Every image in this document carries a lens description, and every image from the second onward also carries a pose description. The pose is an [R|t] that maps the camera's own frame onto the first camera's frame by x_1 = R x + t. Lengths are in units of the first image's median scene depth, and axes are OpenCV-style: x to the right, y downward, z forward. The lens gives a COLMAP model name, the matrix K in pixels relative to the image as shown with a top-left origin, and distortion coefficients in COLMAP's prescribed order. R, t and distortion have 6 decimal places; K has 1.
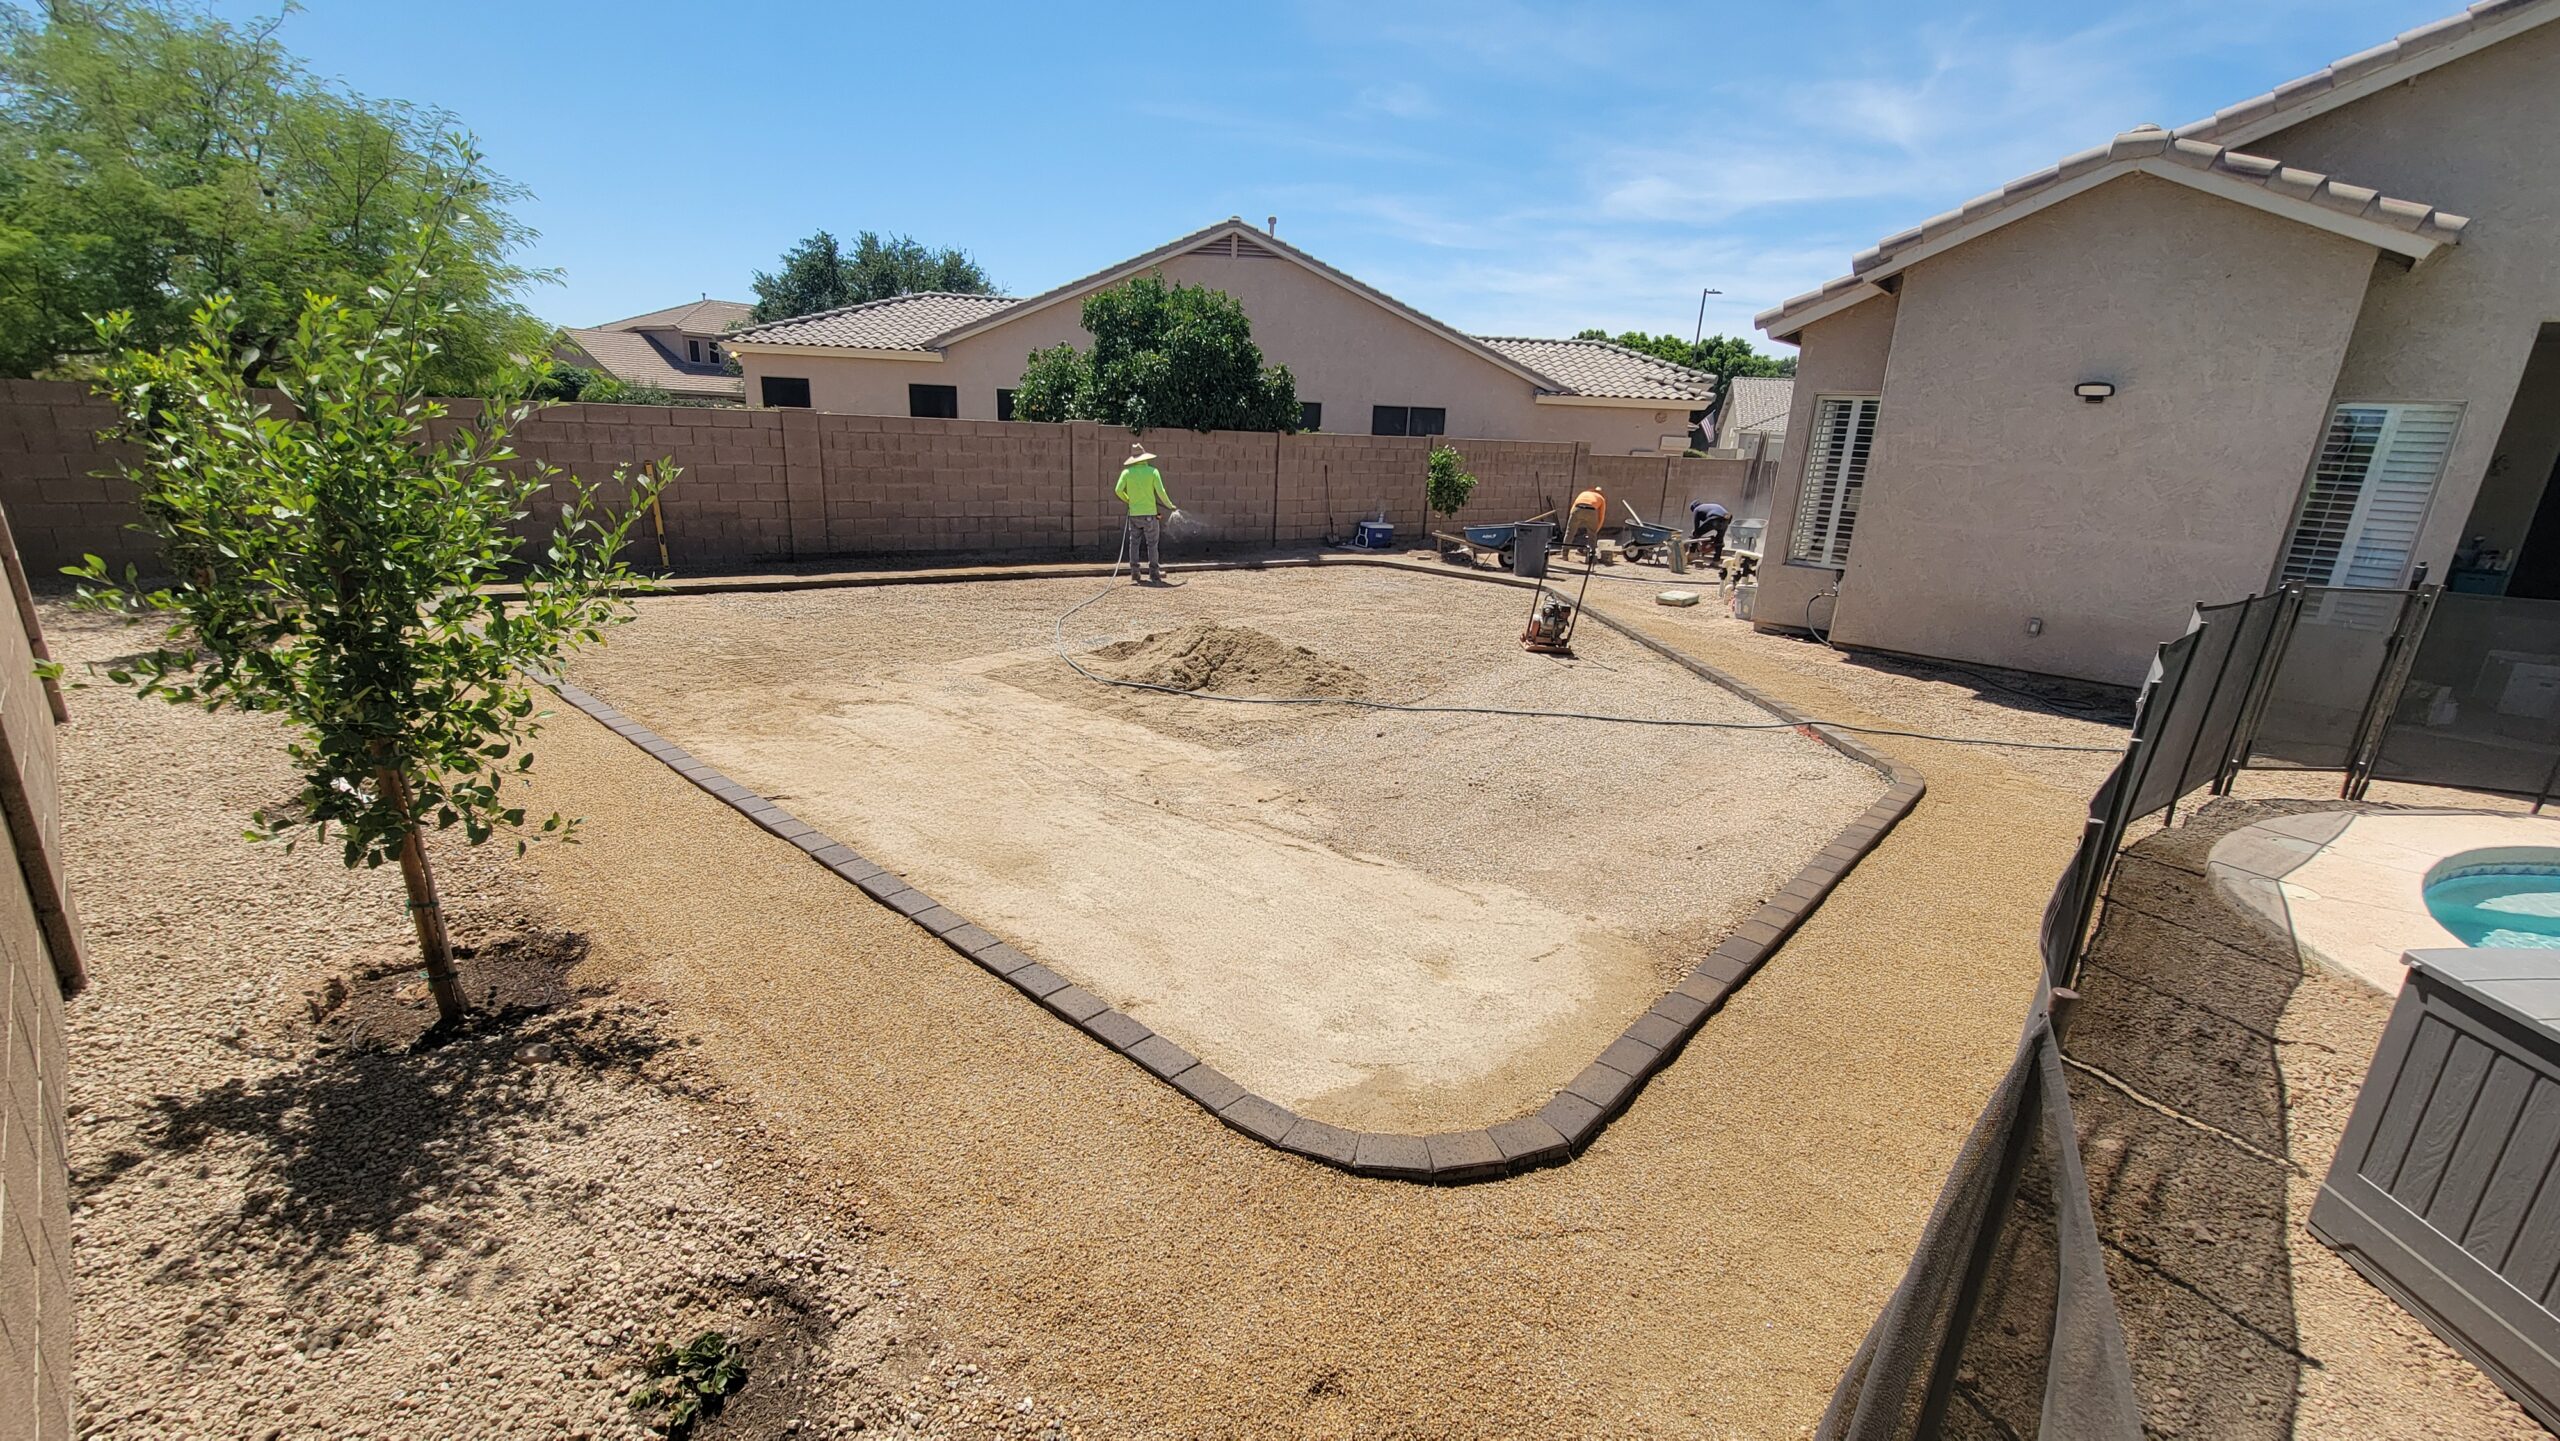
lens RADIAL K [[1046.1, 0, 1278.5], [0, 1046.1, 740.5], [0, 0, 1]] dist [-0.006050, 0.001874]
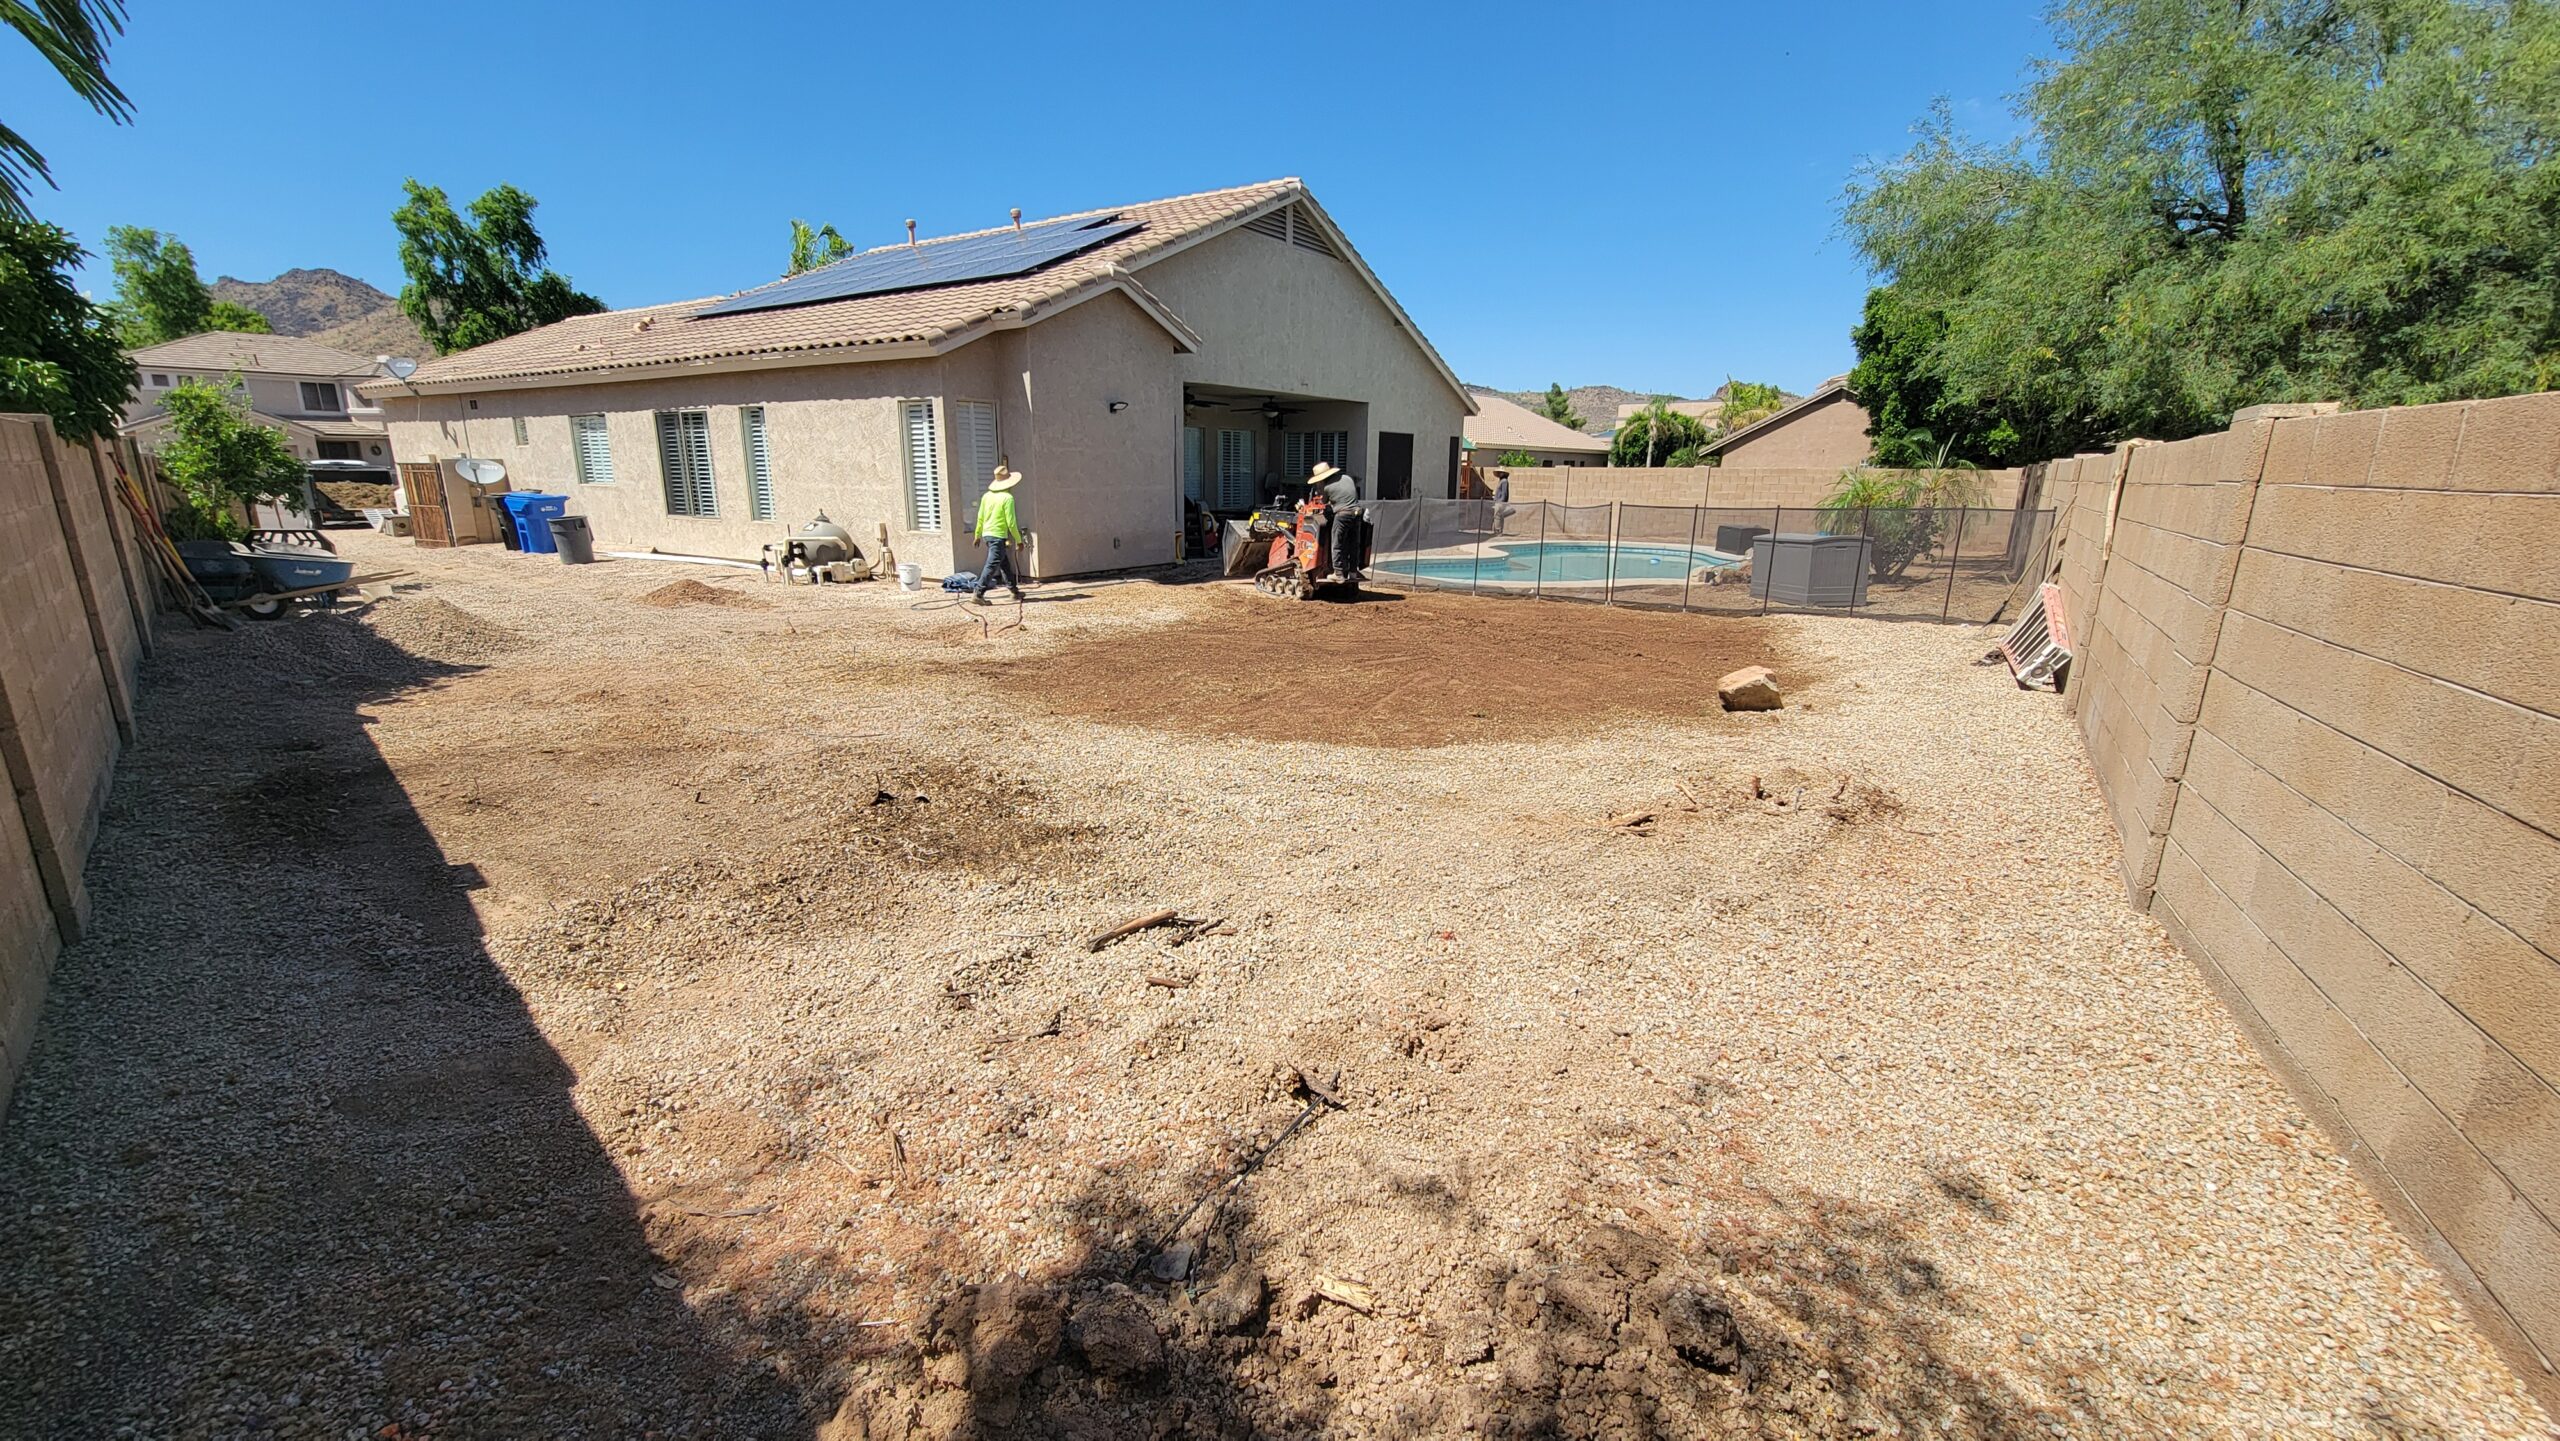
lens RADIAL K [[1046.1, 0, 1279.9], [0, 1046.1, 751.2], [0, 0, 1]] dist [-0.006050, 0.001874]
pose [[-0.156367, -0.302537, 0.940224, -0.765627], [0.269366, 0.902786, 0.335289, -0.221802], [-0.950258, 0.305693, -0.059673, 0.692721]]
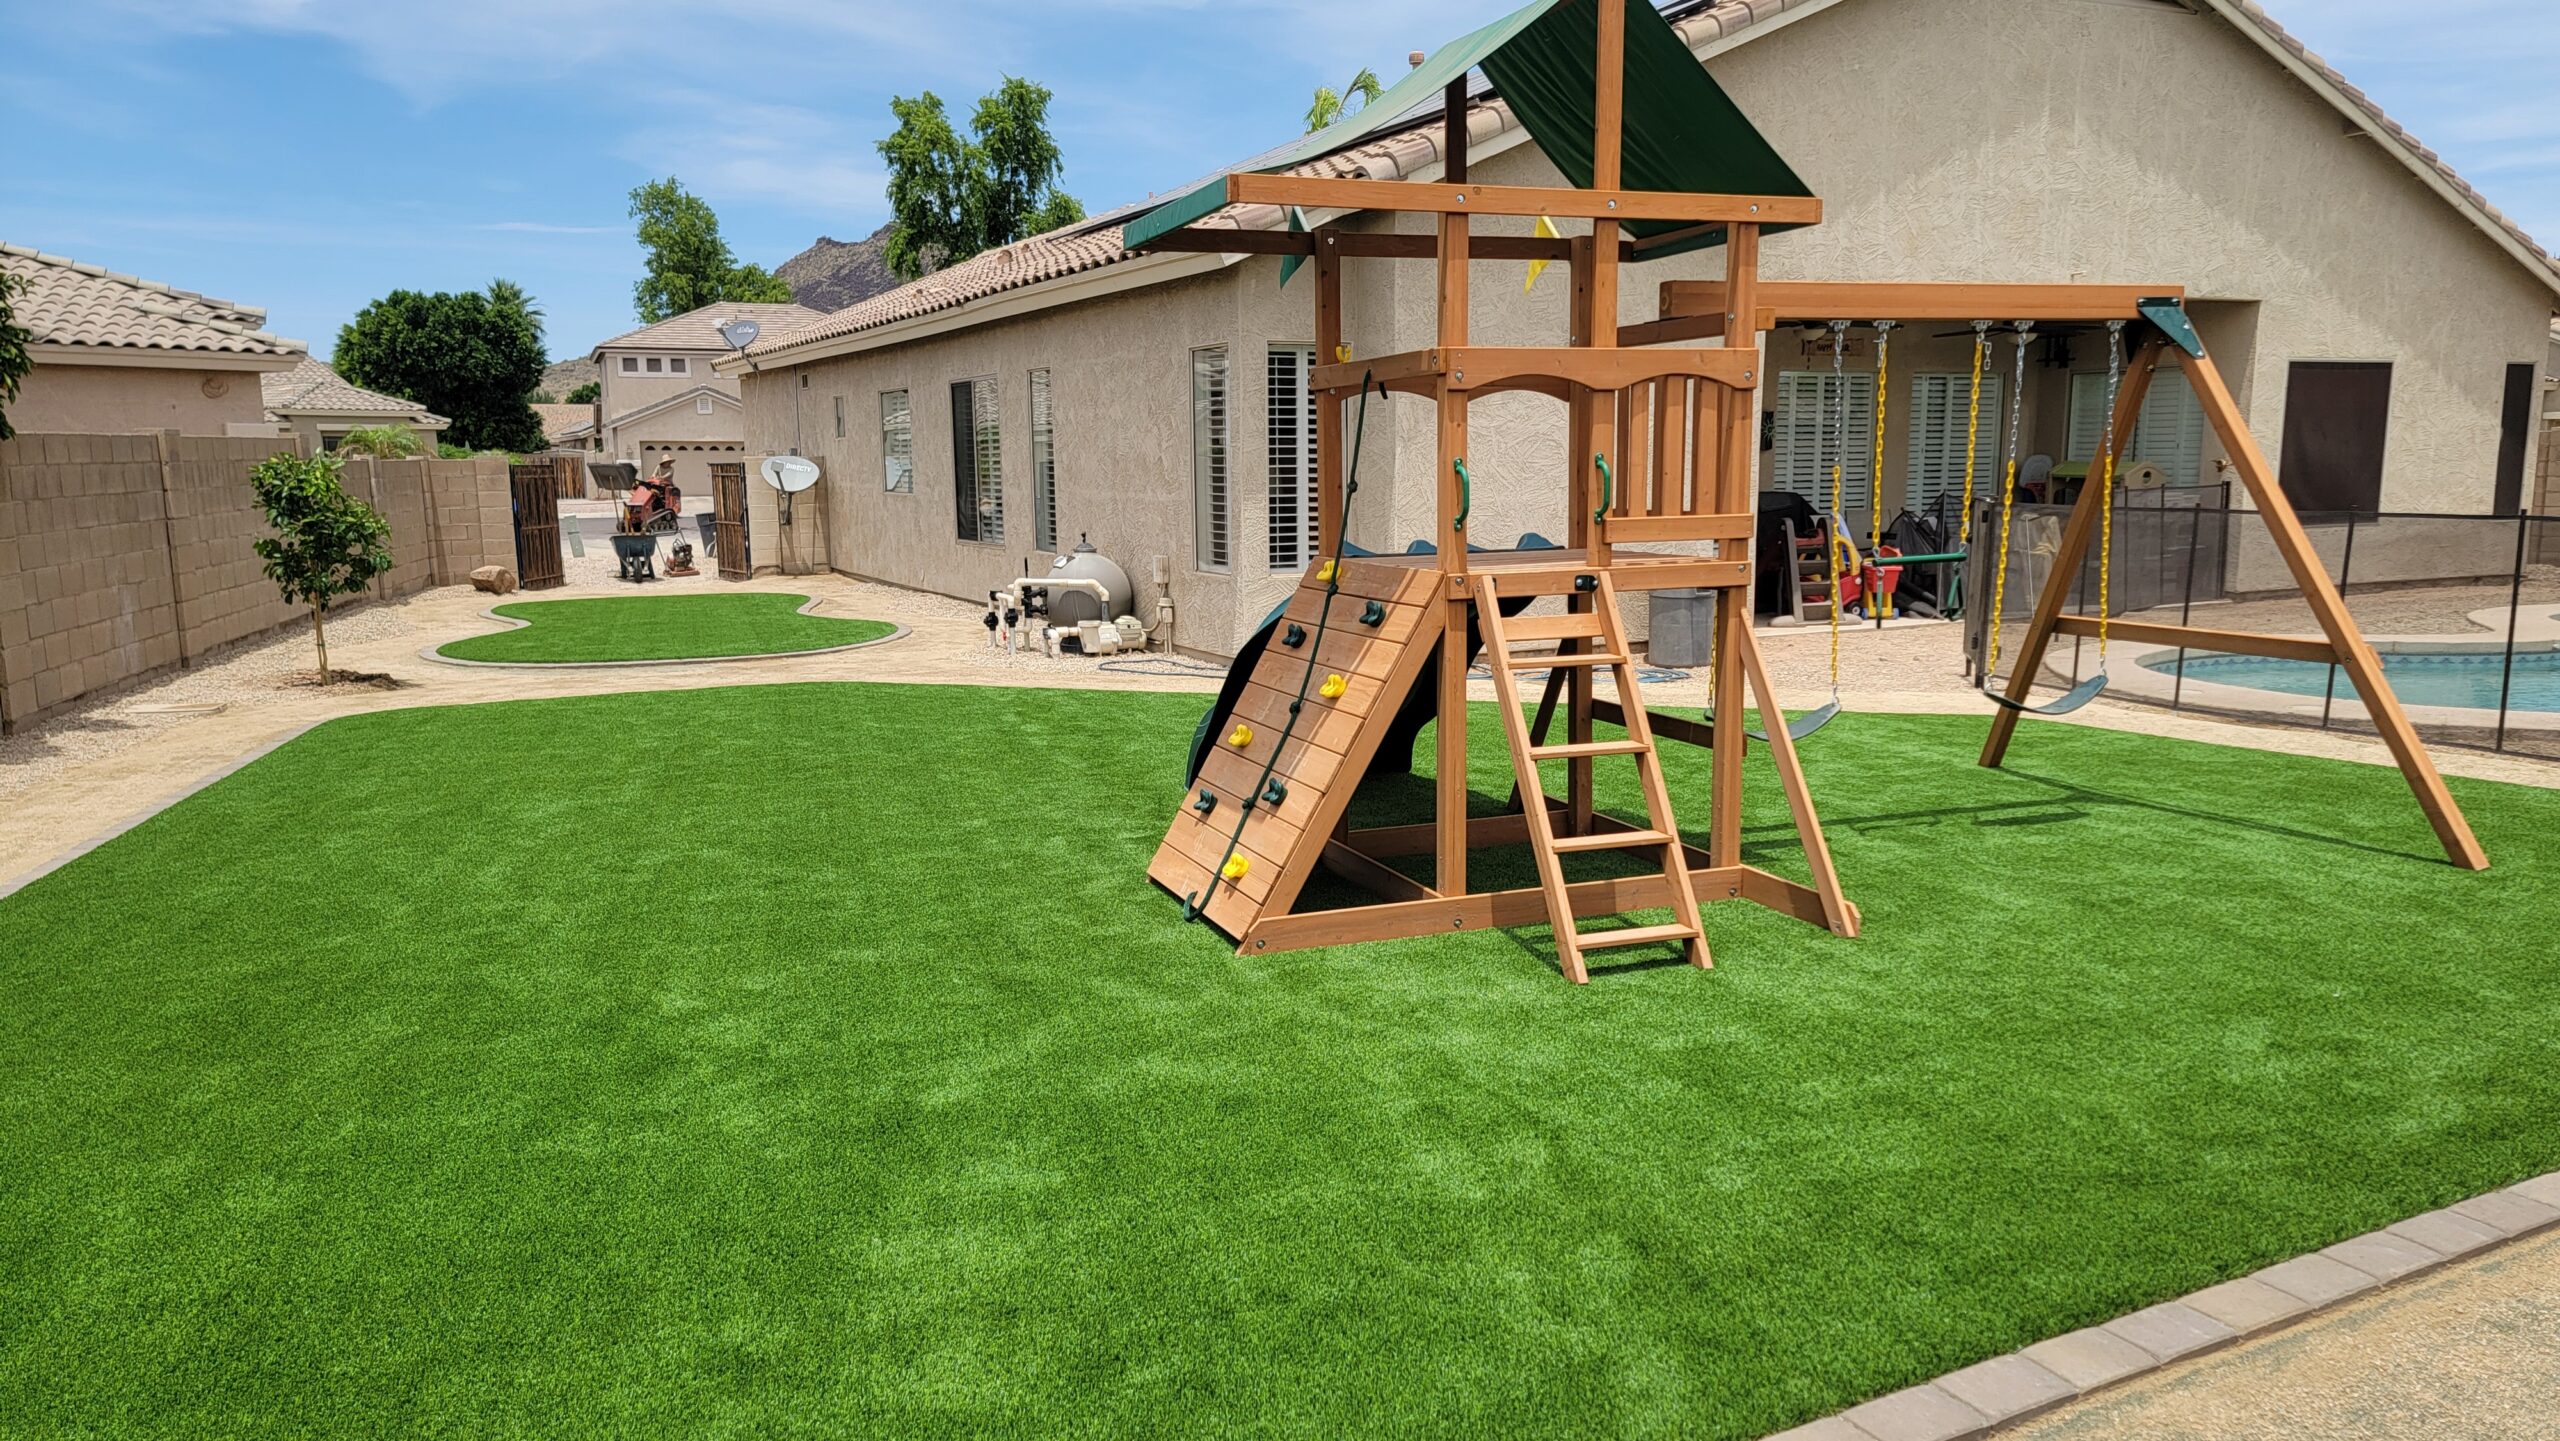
lens RADIAL K [[1774.5, 0, 1307.4], [0, 1774.5, 747.4], [0, 0, 1]] dist [0.079062, -0.065028]
pose [[0.335848, -0.199902, 0.920459, -0.573773], [0.296170, 0.950067, 0.098268, -0.148218], [-0.894142, 0.239609, 0.378283, 0.476890]]
